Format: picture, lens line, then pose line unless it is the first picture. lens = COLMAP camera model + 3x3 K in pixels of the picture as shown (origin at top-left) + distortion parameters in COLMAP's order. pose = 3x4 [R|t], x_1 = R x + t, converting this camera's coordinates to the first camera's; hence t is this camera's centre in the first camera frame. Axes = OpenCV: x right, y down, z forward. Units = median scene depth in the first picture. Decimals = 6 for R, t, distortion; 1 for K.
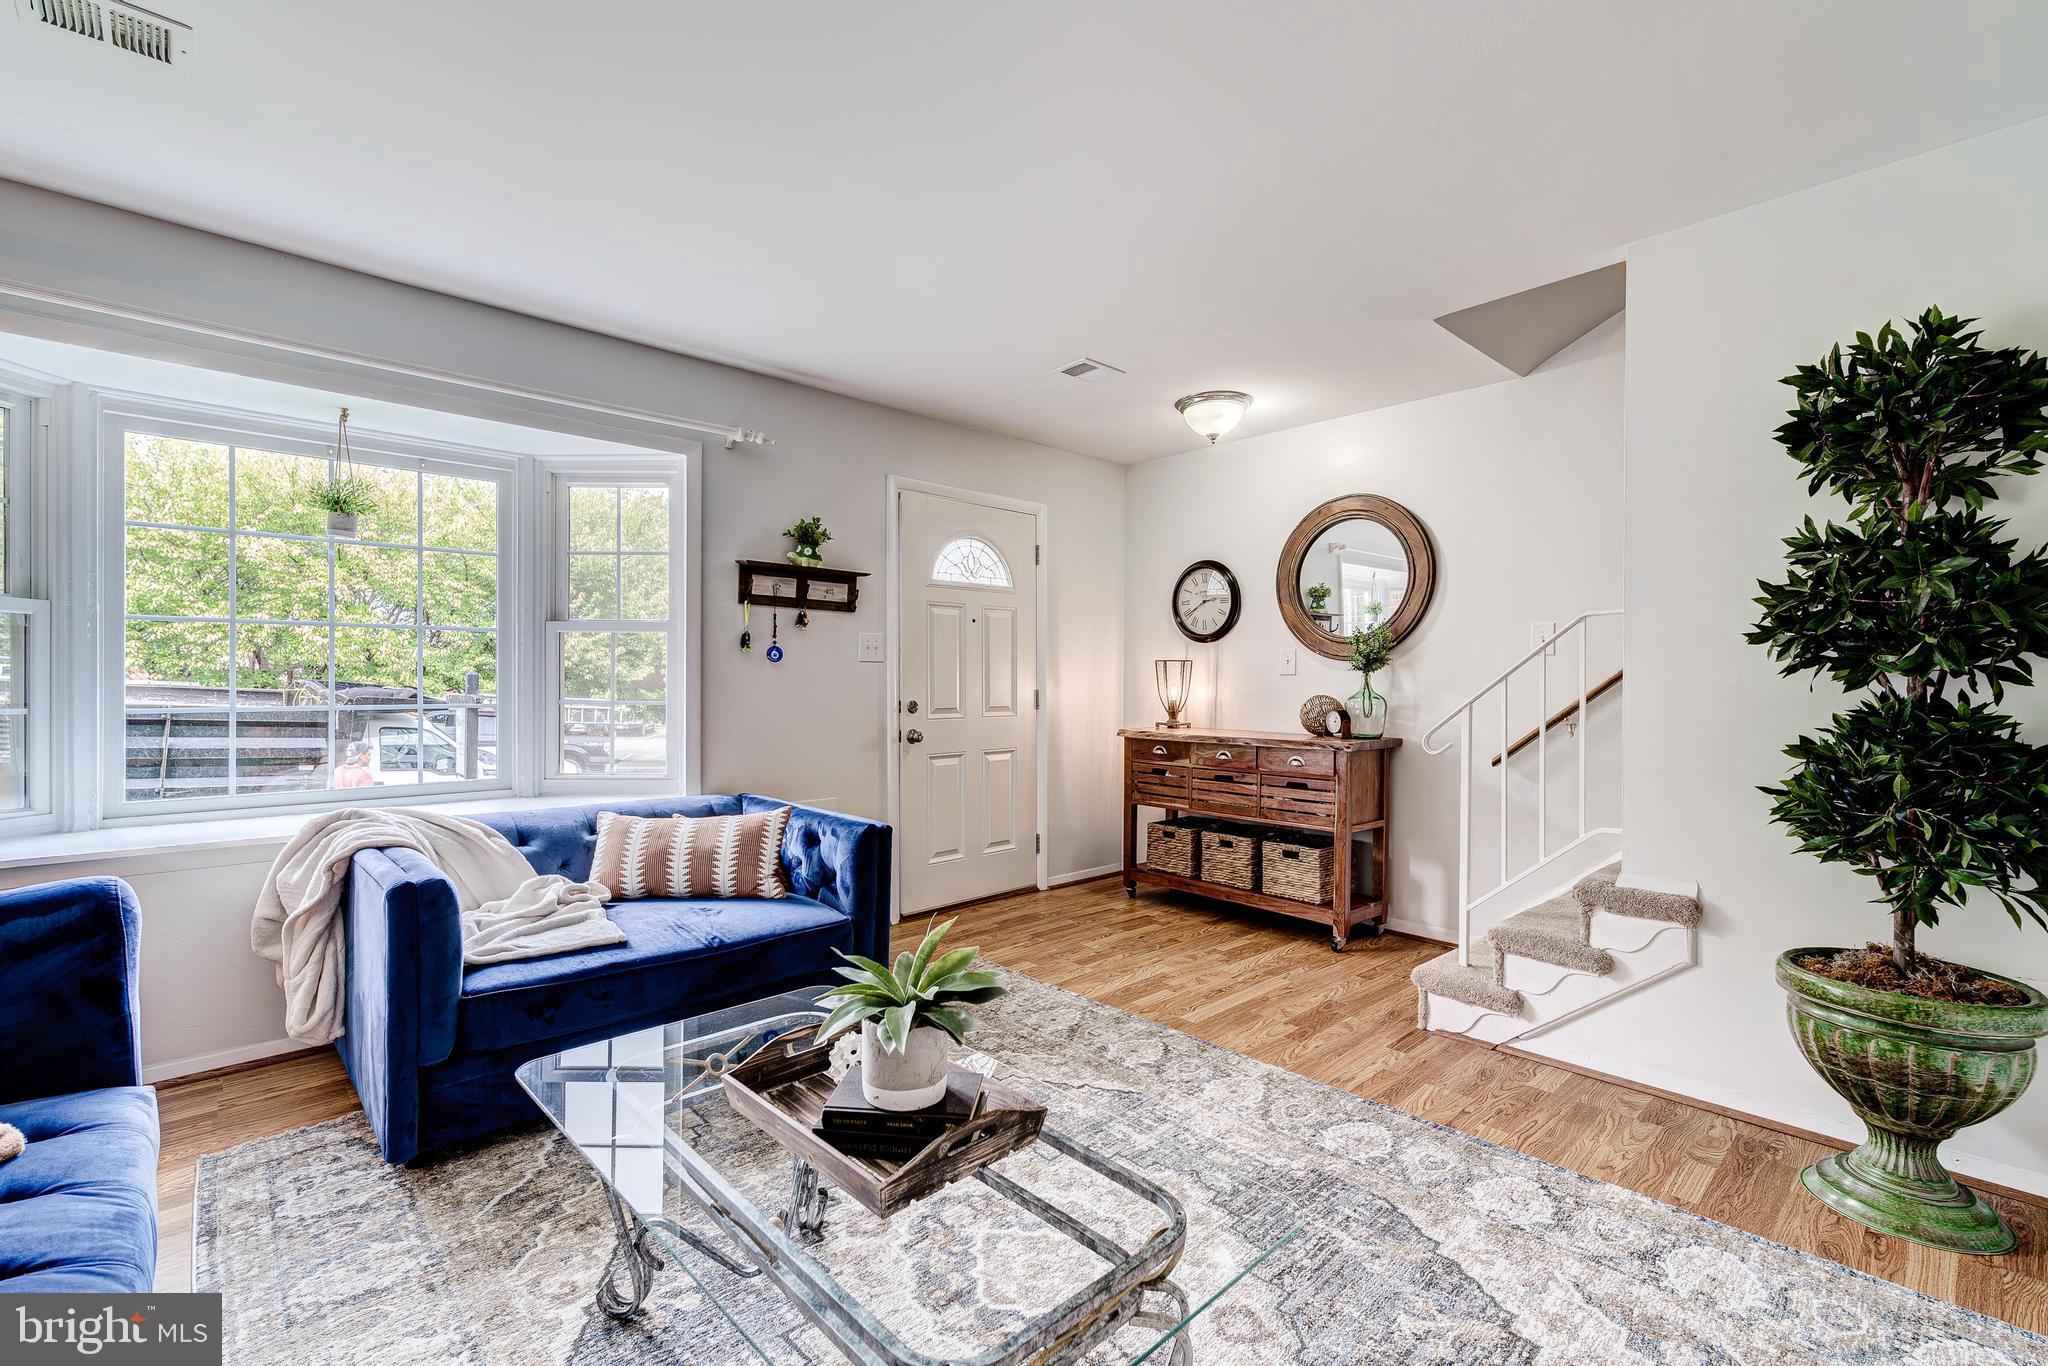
lens RADIAL K [[885.5, 0, 1016.9], [0, 885.5, 682.8], [0, 0, 1]] dist [0.003600, 0.000747]
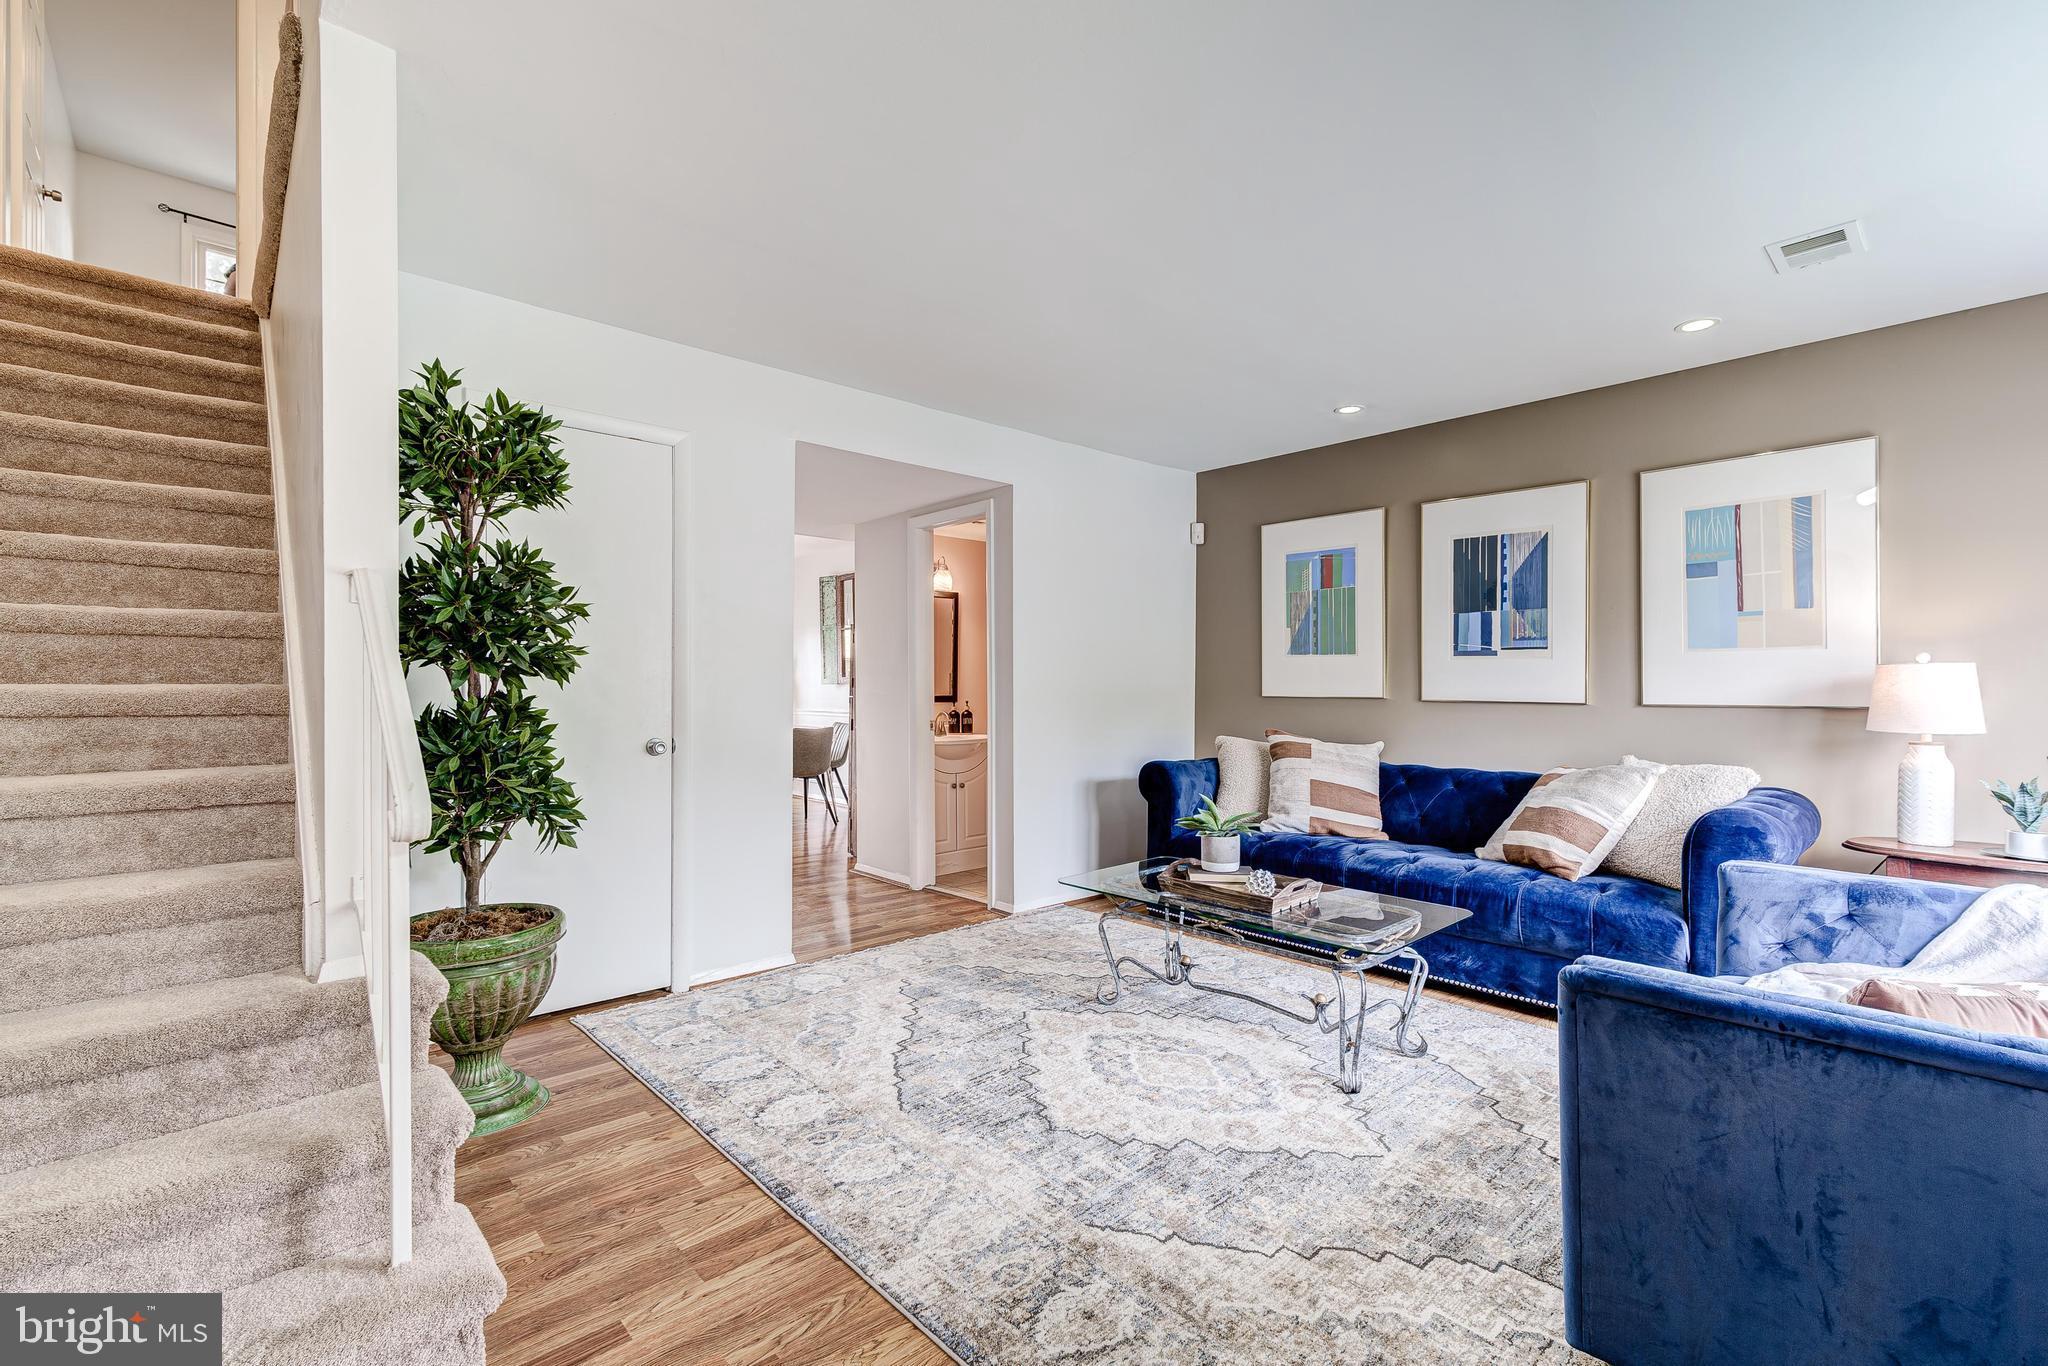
lens RADIAL K [[885.5, 0, 1016.9], [0, 885.5, 696.2], [0, 0, 1]] dist [0.003600, 0.000747]
pose [[-0.999738, -0.007657, 0.021574, 0.114427], [-0.007406, 0.999905, 0.011655, -0.000644], [-0.021661, 0.011492, -0.999699, 1.070439]]
